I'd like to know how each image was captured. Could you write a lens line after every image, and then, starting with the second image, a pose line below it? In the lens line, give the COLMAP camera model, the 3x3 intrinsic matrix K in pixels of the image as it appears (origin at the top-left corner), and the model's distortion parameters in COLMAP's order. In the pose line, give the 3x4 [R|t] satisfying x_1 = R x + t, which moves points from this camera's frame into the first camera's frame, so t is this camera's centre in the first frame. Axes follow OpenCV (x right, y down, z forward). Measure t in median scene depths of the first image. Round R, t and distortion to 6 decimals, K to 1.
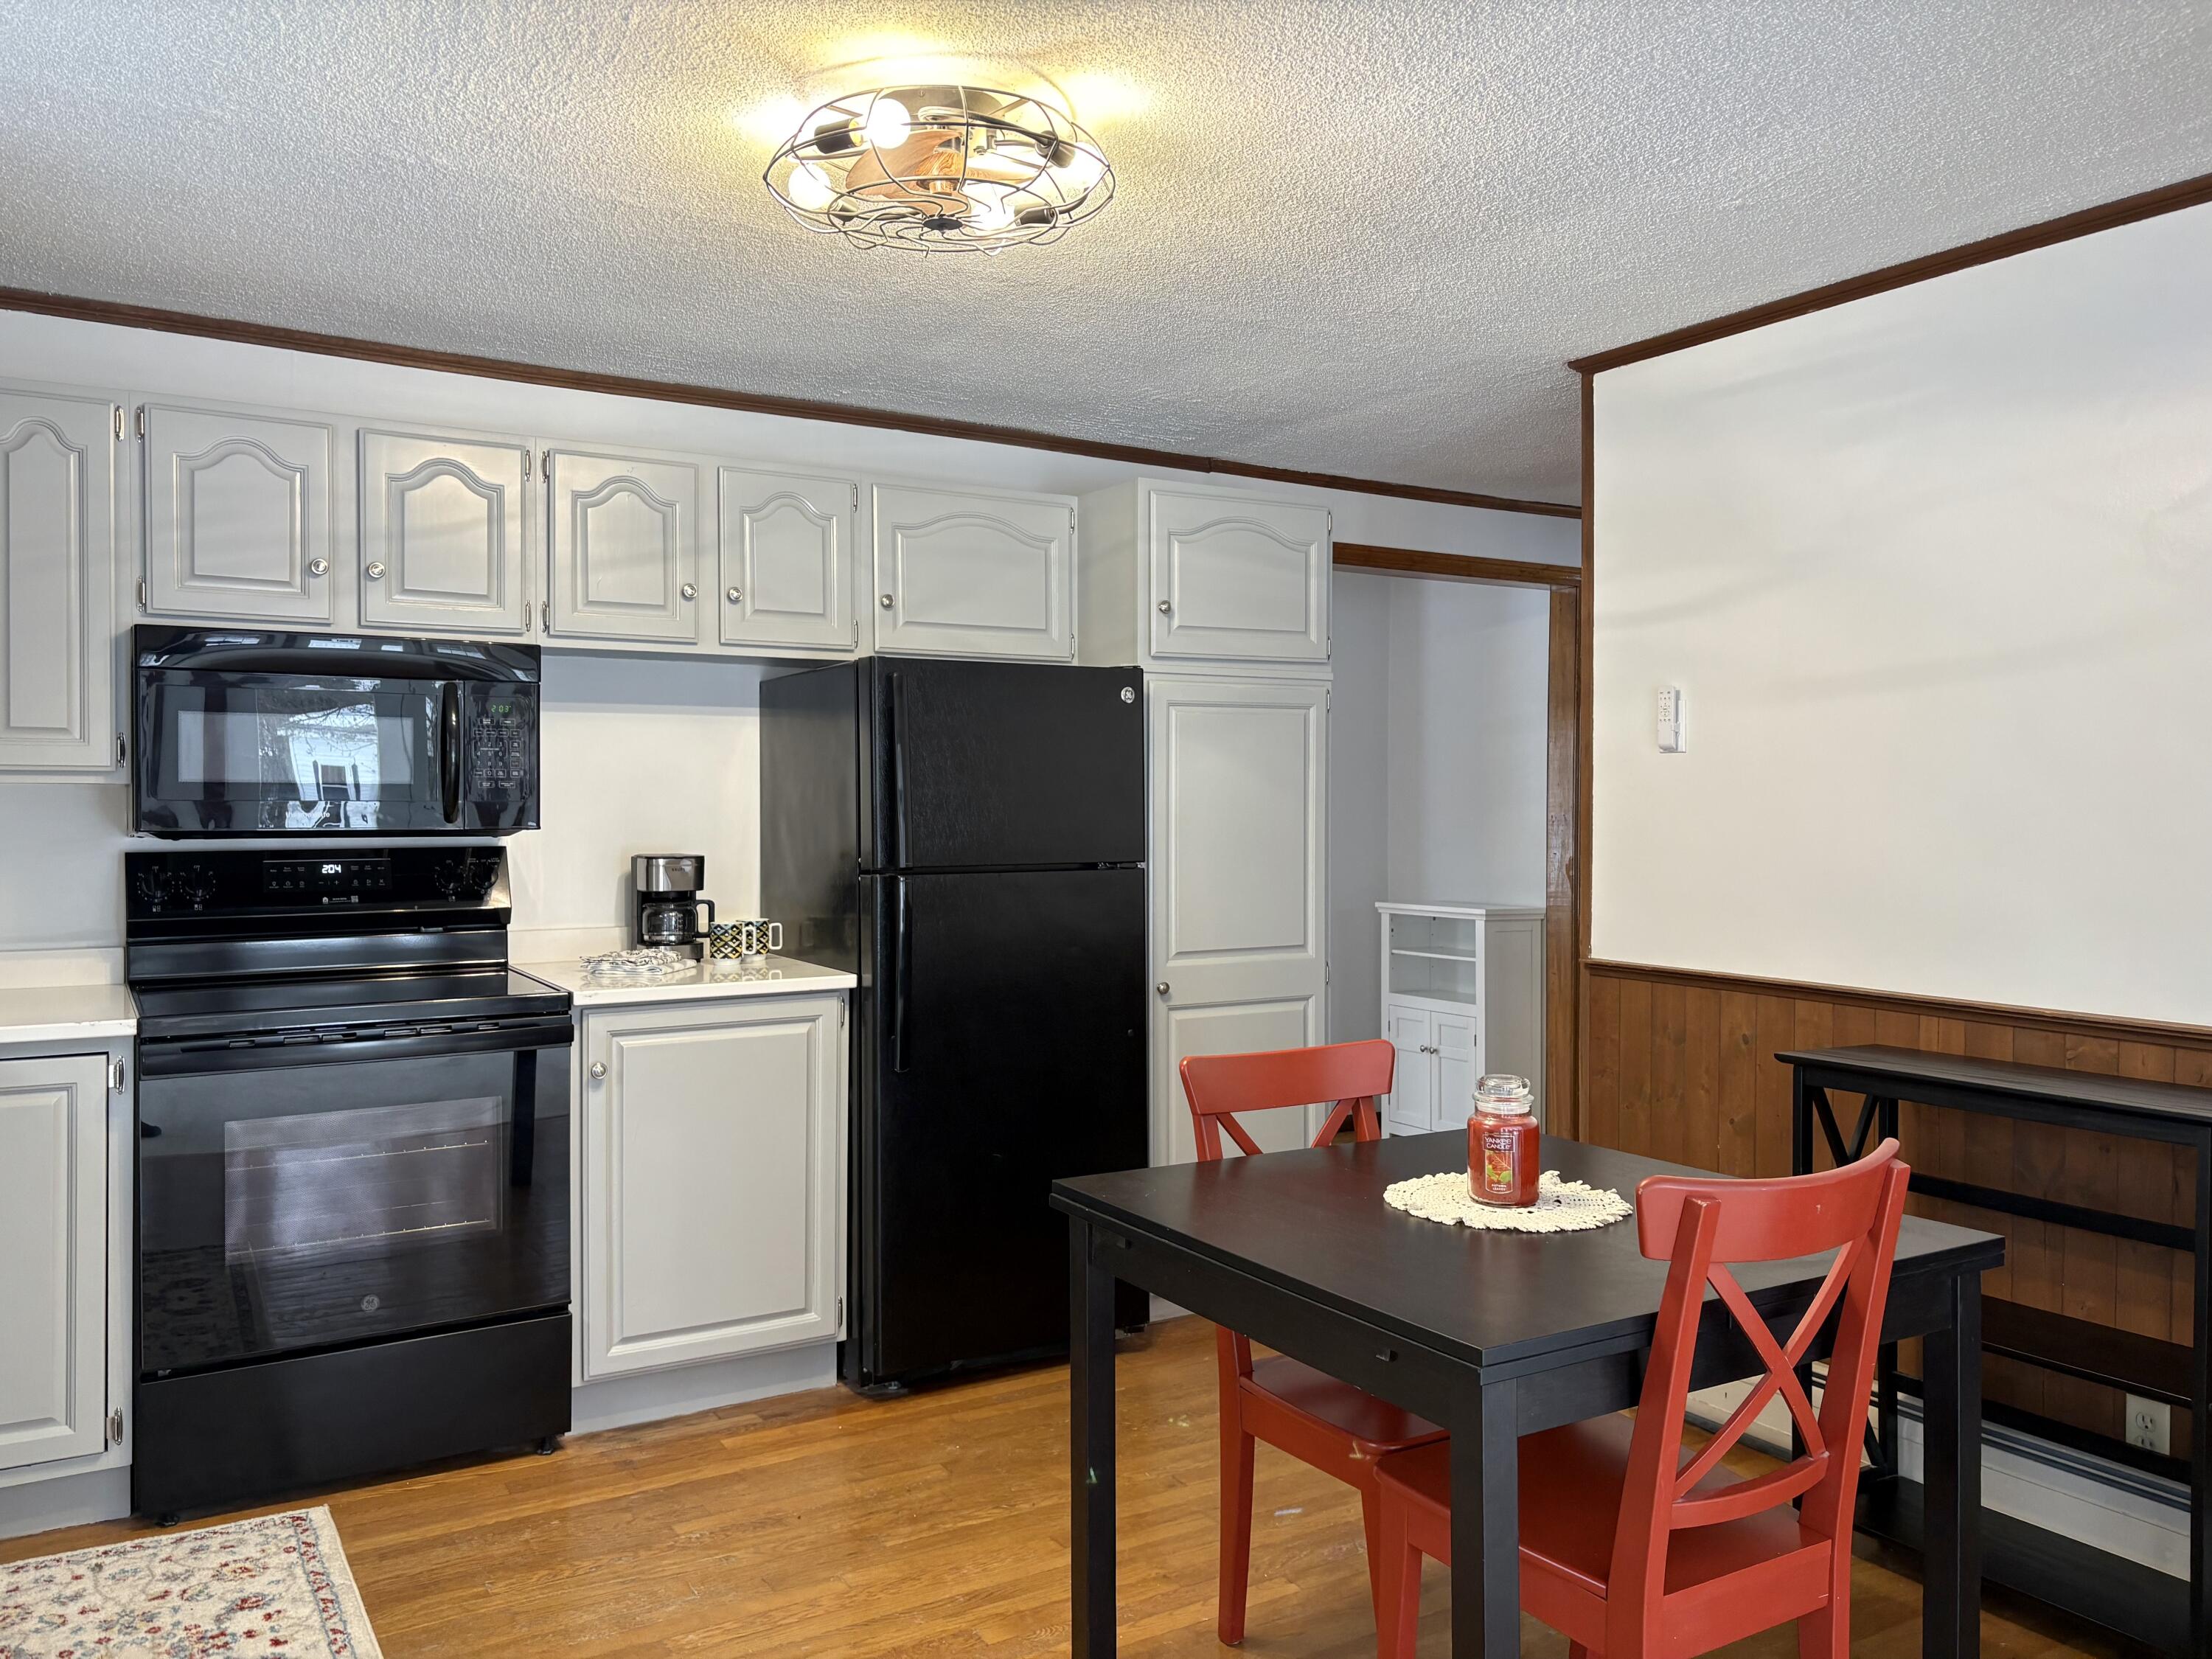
lens RADIAL K [[1633.8, 0, 1037.7], [0, 1633.8, 822.7], [0, 0, 1]] dist [0.074086, -0.057388]
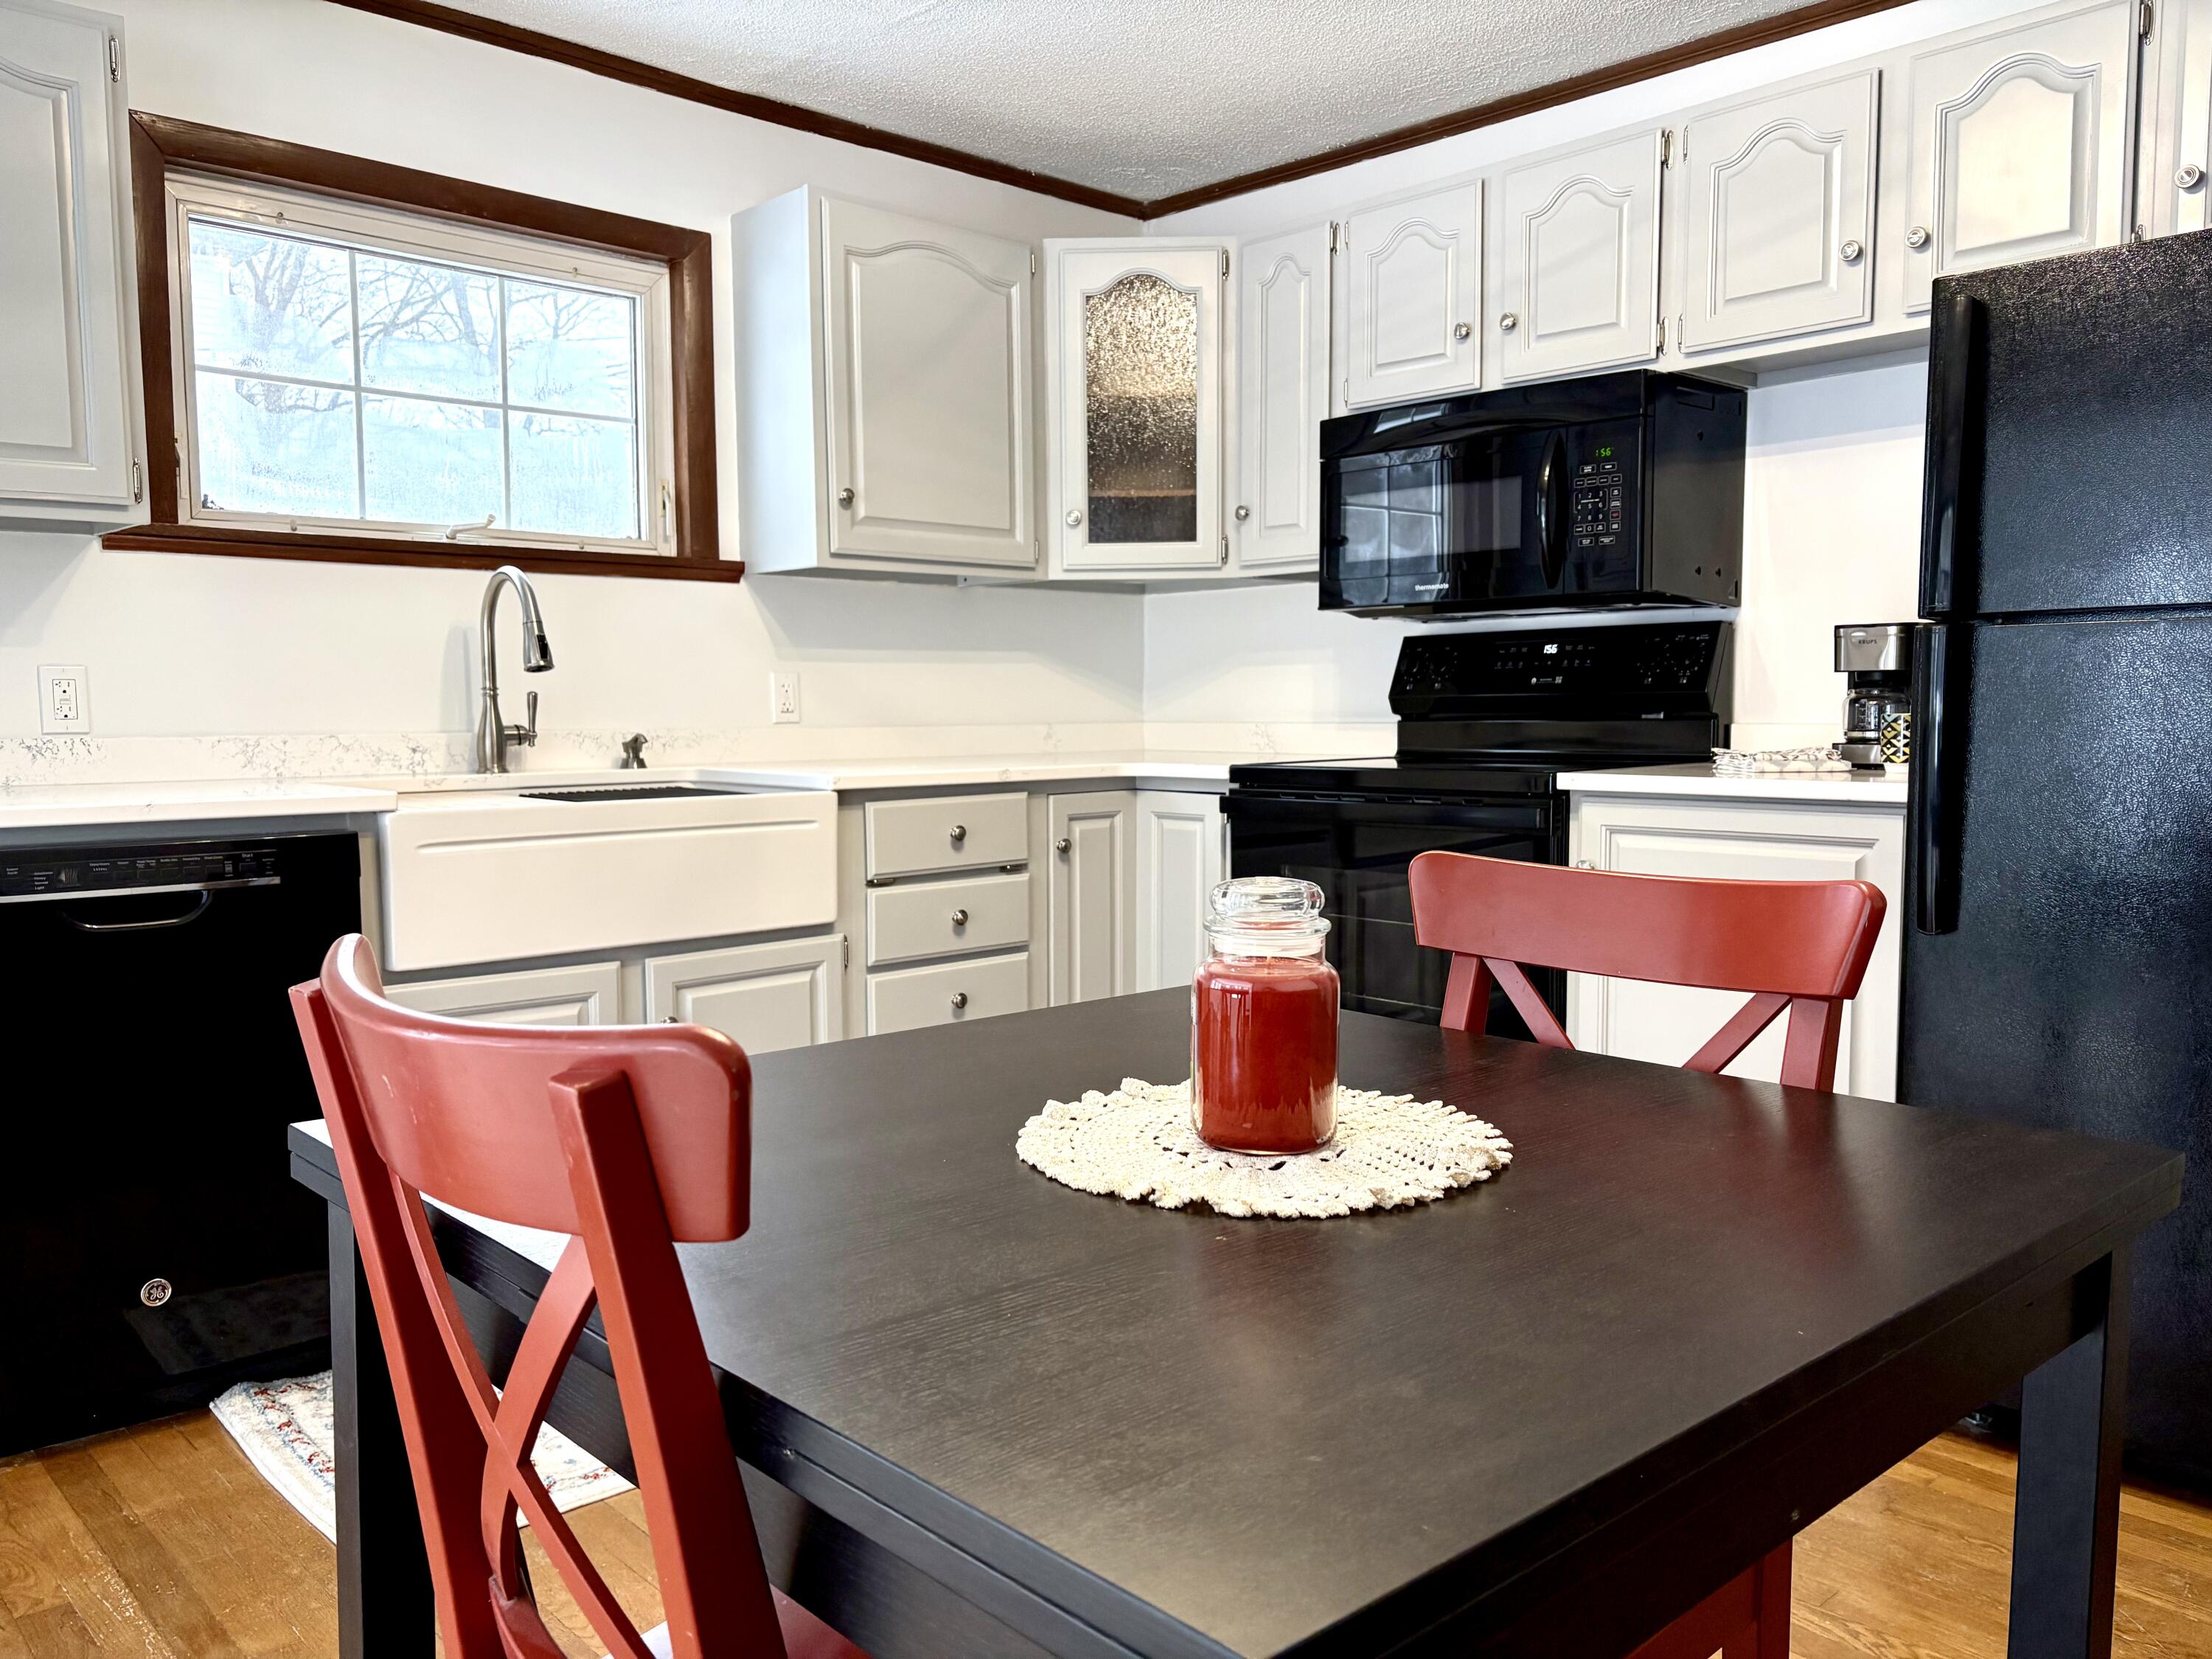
lens RADIAL K [[1685.1, 0, 1106.0], [0, 1685.1, 829.5], [0, 0, 1]] dist [0.021657, -0.024889]
pose [[0.227535, 0.067996, -0.971393, 0.524279], [-0.008864, 0.997662, 0.067758, 0.076023], [0.973730, -0.006807, 0.227606, 0.585704]]
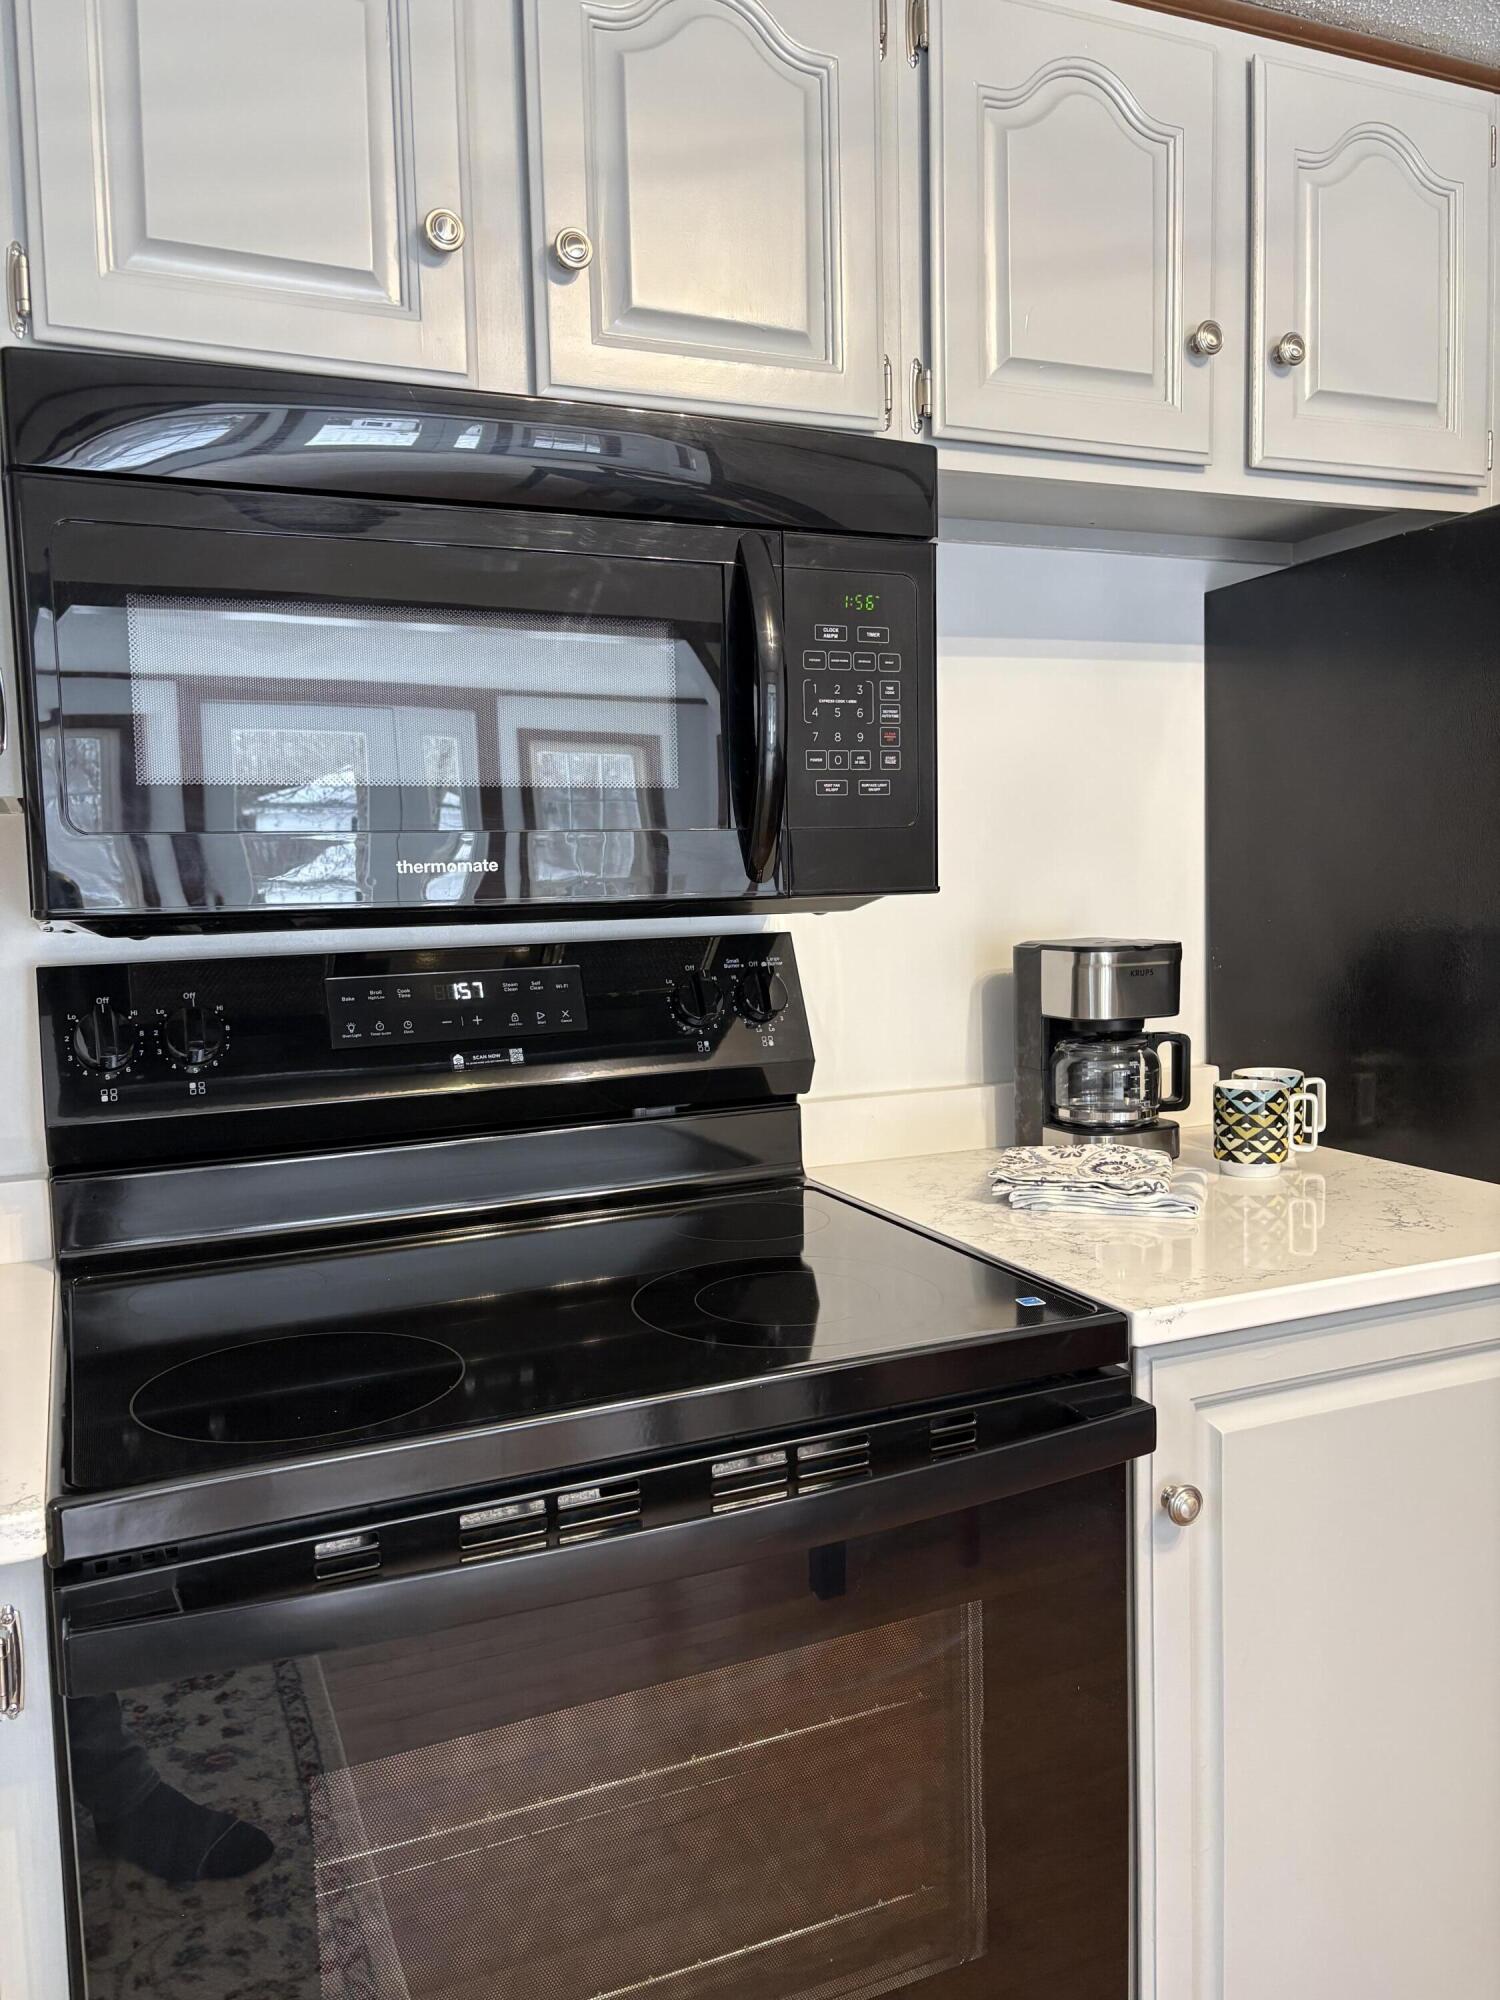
lens RADIAL K [[1523.6, 0, 757.8], [0, 1523.6, 1004.1], [0, 0, 1]] dist [0.021657, -0.024889]
pose [[0.994186, -0.016813, -0.106357, -0.336013], [0.024531, 0.997126, 0.071676, 0.003818], [0.104846, -0.073868, 0.991741, 0.657131]]
